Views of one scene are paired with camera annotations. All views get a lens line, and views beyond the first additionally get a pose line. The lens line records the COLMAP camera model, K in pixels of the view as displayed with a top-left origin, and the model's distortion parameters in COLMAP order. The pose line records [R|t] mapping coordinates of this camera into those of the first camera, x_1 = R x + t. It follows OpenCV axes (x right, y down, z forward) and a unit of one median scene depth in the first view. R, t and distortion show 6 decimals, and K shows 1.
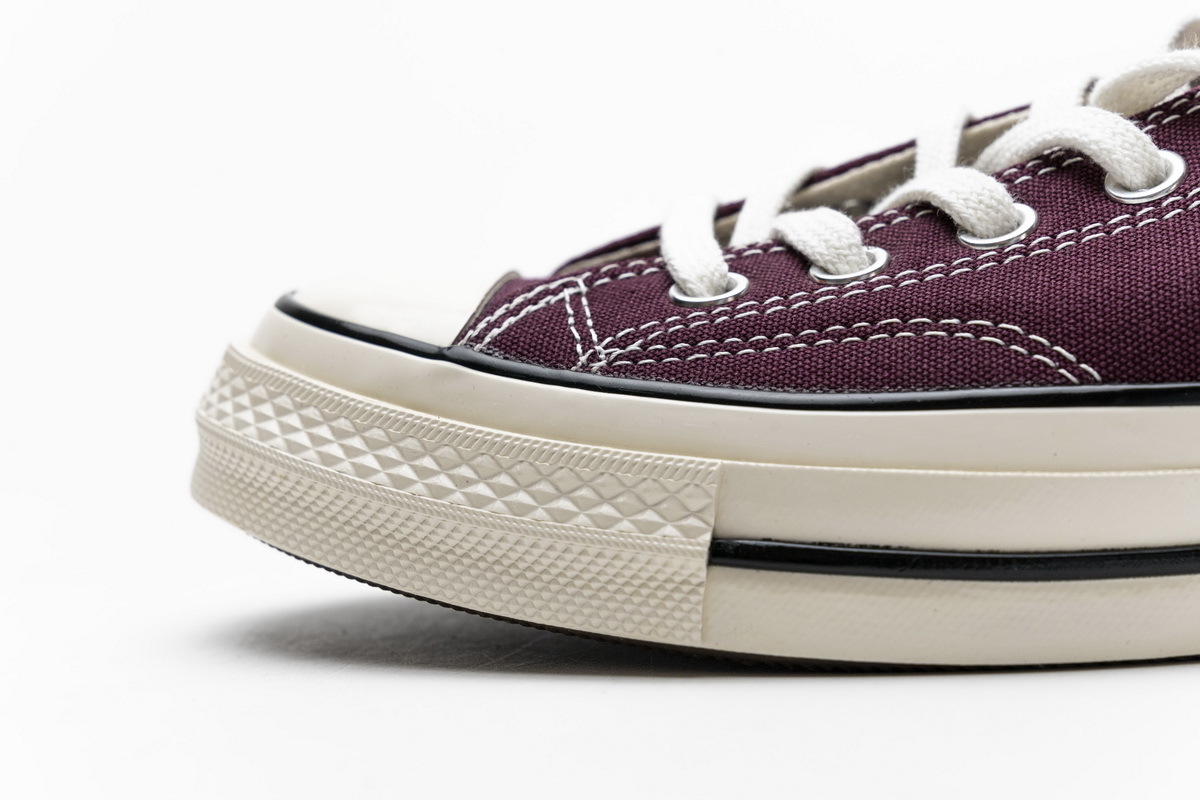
lens RADIAL K [[2386.8, 0, 599.6], [0, 2386.8, 383.7], [0, 0, 1]] dist [0.004821, -0.065637]
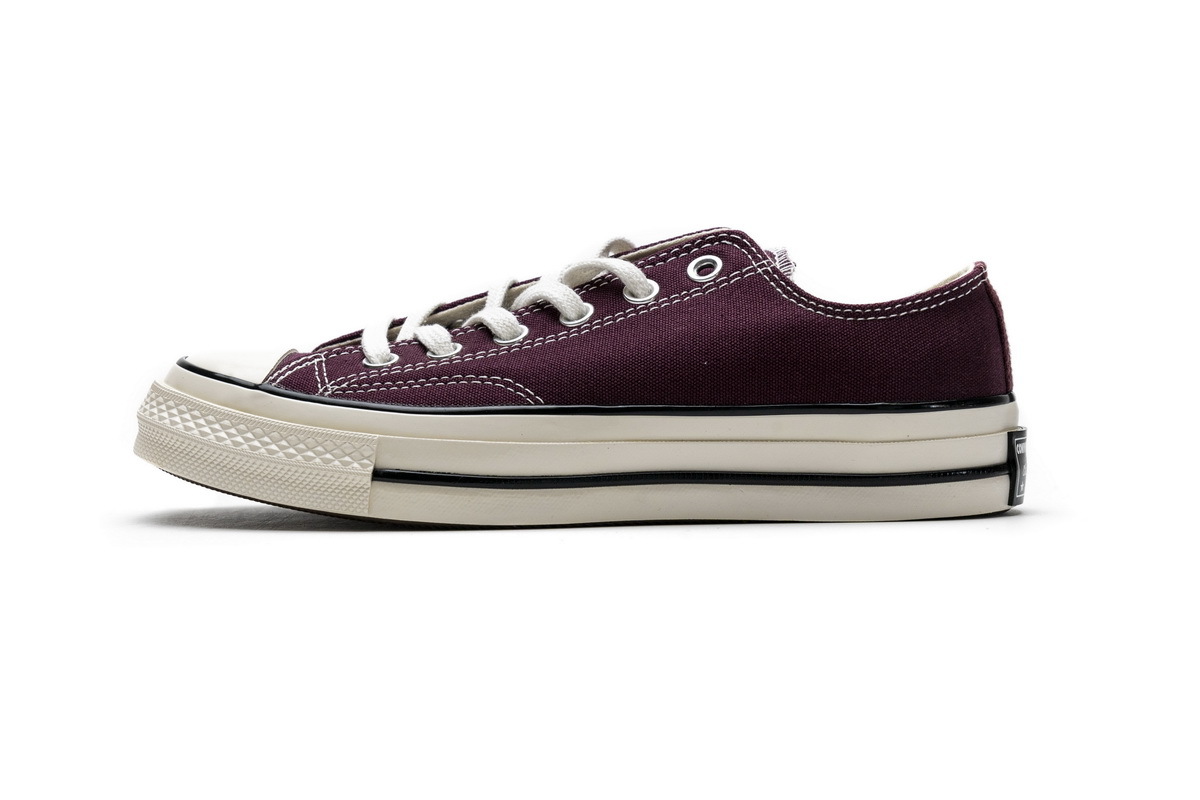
lens RADIAL K [[2386.8, 0, 599.6], [0, 2386.8, 383.7], [0, 0, 1]] dist [0.004821, -0.065637]
pose [[0.996731, 0.022863, 0.077491, 0.080201], [-0.020337, 0.999241, -0.033227, 0.052645], [-0.078192, 0.031543, 0.996439, -1.251048]]
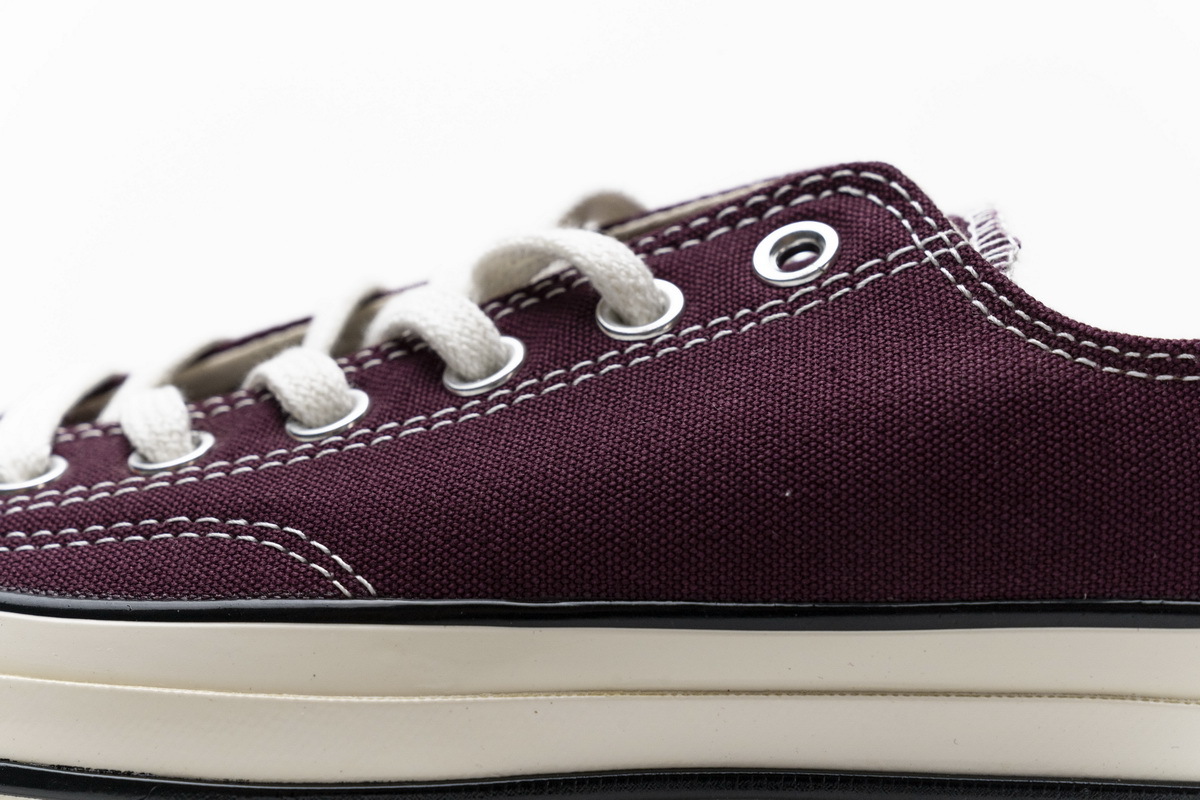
lens RADIAL K [[2386.8, 0, 599.6], [0, 2386.8, 383.7], [0, 0, 1]] dist [0.004821, -0.065637]
pose [[0.999671, 0.024939, -0.006021, 0.285404], [-0.025177, 0.998744, -0.043325, -0.042210], [0.004933, 0.043462, 0.999043, 0.083772]]
